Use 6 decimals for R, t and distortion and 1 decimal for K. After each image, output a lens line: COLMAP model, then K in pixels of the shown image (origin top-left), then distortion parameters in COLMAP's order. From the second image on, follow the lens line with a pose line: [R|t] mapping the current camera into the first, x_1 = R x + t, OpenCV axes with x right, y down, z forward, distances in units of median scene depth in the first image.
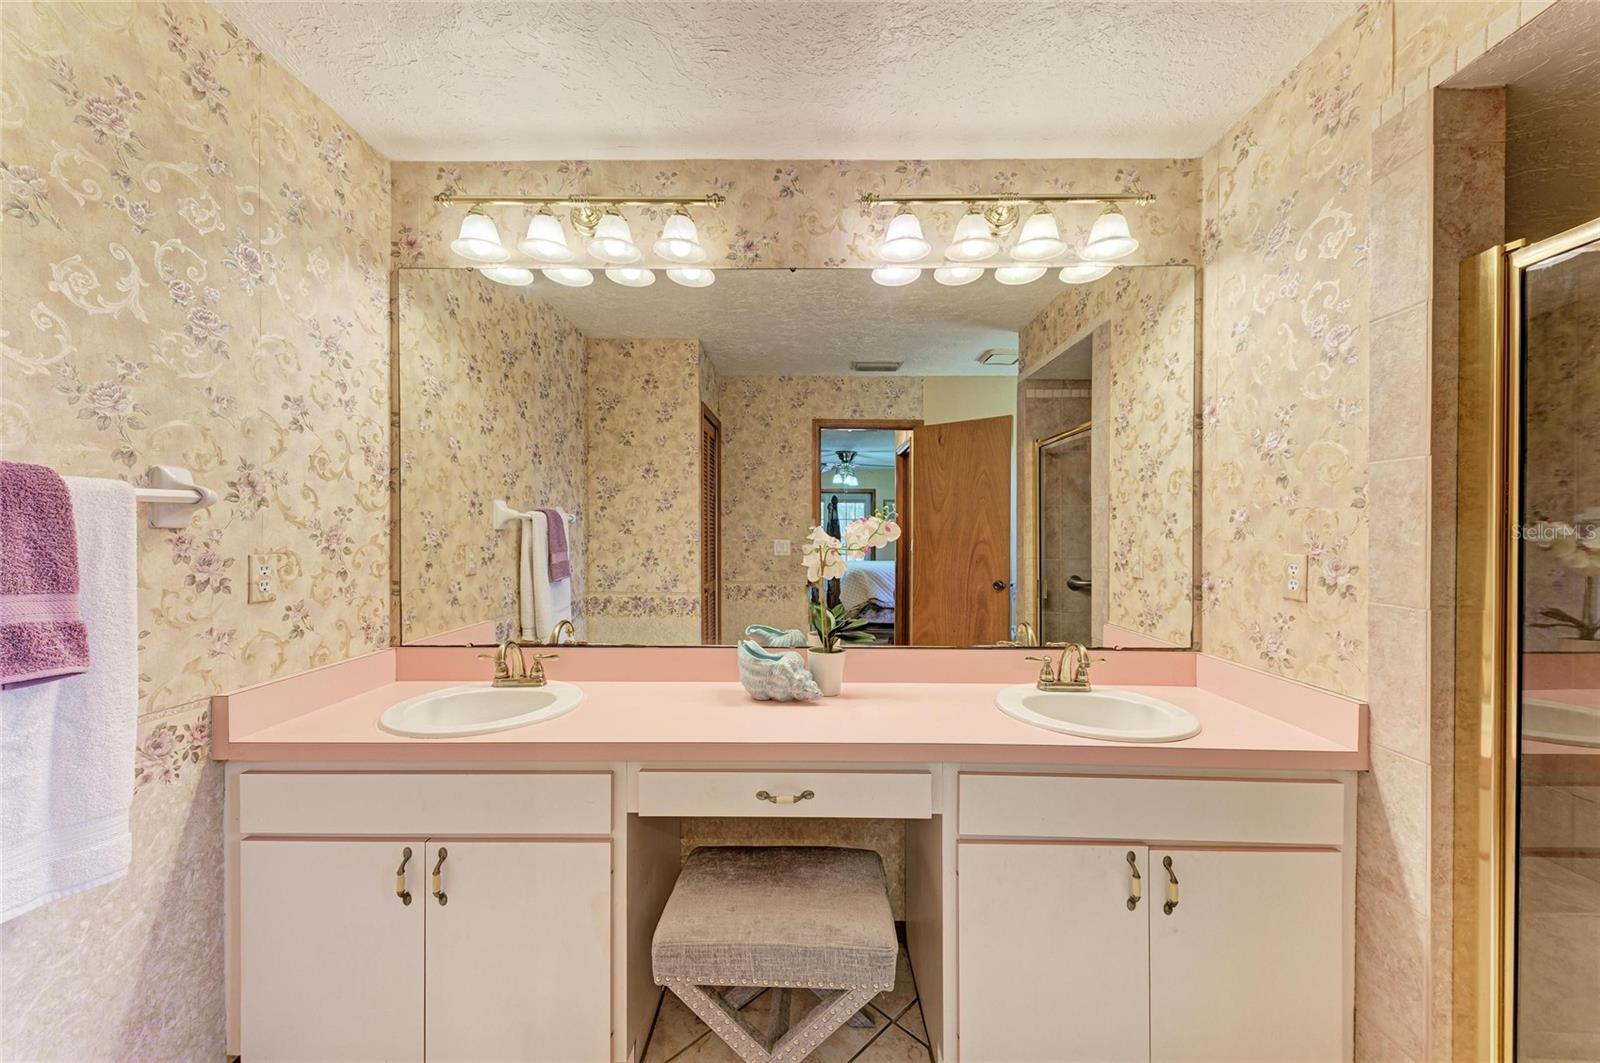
lens RADIAL K [[581.9, 0, 823.9], [0, 581.9, 536.8], [0, 0, 1]] dist [0.006893, -0.002067]
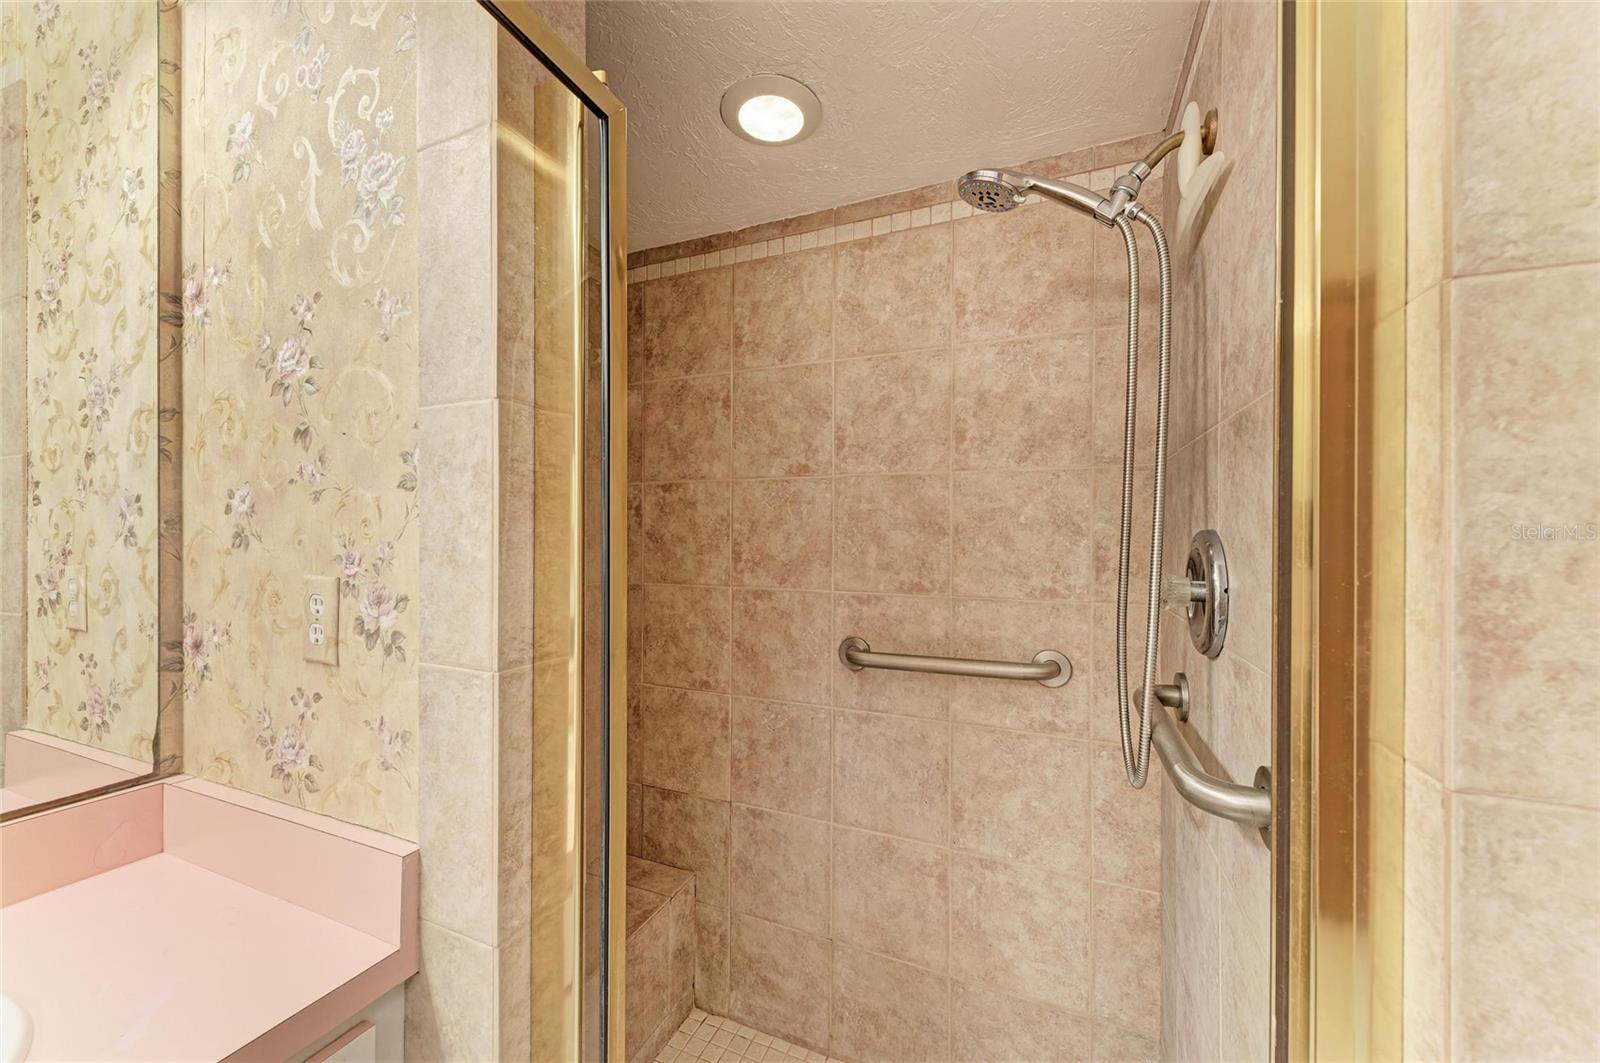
lens RADIAL K [[581.9, 0, 812.4], [0, 581.9, 534.1], [0, 0, 1]] dist [0.006893, -0.002067]
pose [[0.380297, -0.000513, 0.924864, 0.472505], [0.005505, 0.999983, -0.001709, -0.004432], [-0.924848, 0.005741, 0.380294, 0.376163]]
